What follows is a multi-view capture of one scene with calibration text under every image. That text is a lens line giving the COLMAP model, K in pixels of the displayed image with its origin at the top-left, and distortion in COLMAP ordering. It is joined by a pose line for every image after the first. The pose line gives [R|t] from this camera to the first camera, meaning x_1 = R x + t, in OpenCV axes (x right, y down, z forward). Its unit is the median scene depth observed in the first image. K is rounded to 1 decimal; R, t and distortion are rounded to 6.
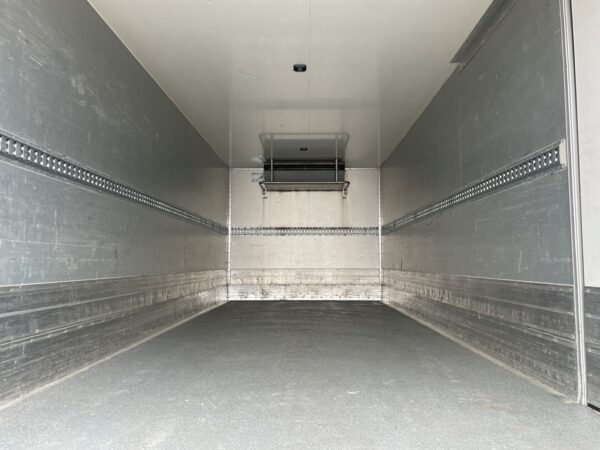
lens RADIAL K [[453.4, 0, 300.2], [0, 453.4, 227.8], [0, 0, 1]] dist [0.053443, -0.019909]
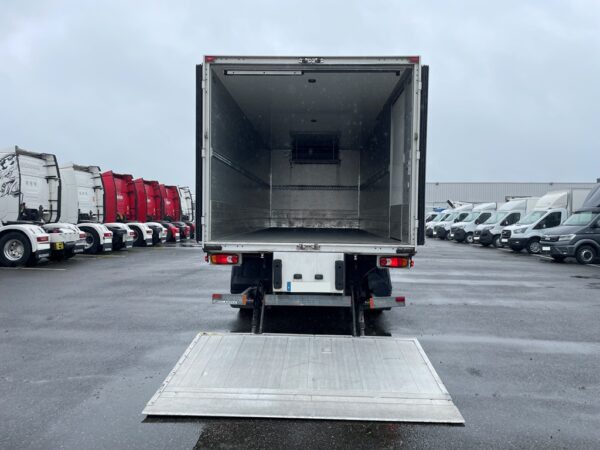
lens RADIAL K [[453.4, 0, 305.0], [0, 453.4, 230.6], [0, 0, 1]] dist [0.053443, -0.019909]
pose [[0.999841, 0.013854, -0.011201, -0.006074], [-0.012548, 0.993930, 0.109299, -0.017977], [0.012647, -0.109142, 0.993946, -0.720910]]
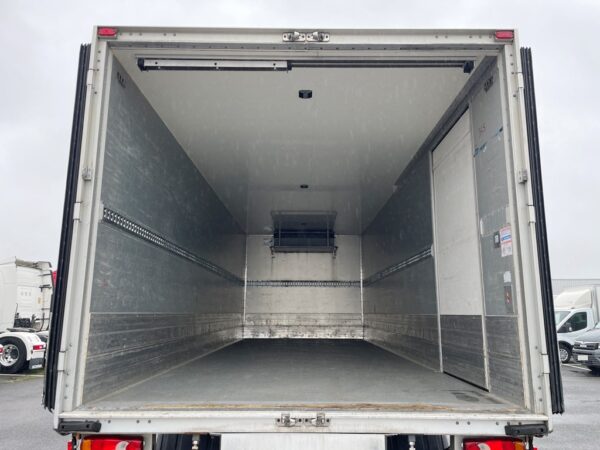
lens RADIAL K [[453.4, 0, 304.8], [0, 453.4, 224.1], [0, 0, 1]] dist [0.053443, -0.019909]
pose [[0.999737, 0.009764, 0.020763, -0.015605], [-0.007286, 0.993193, -0.116249, -0.010757], [-0.021757, 0.116067, 0.993003, -0.308324]]
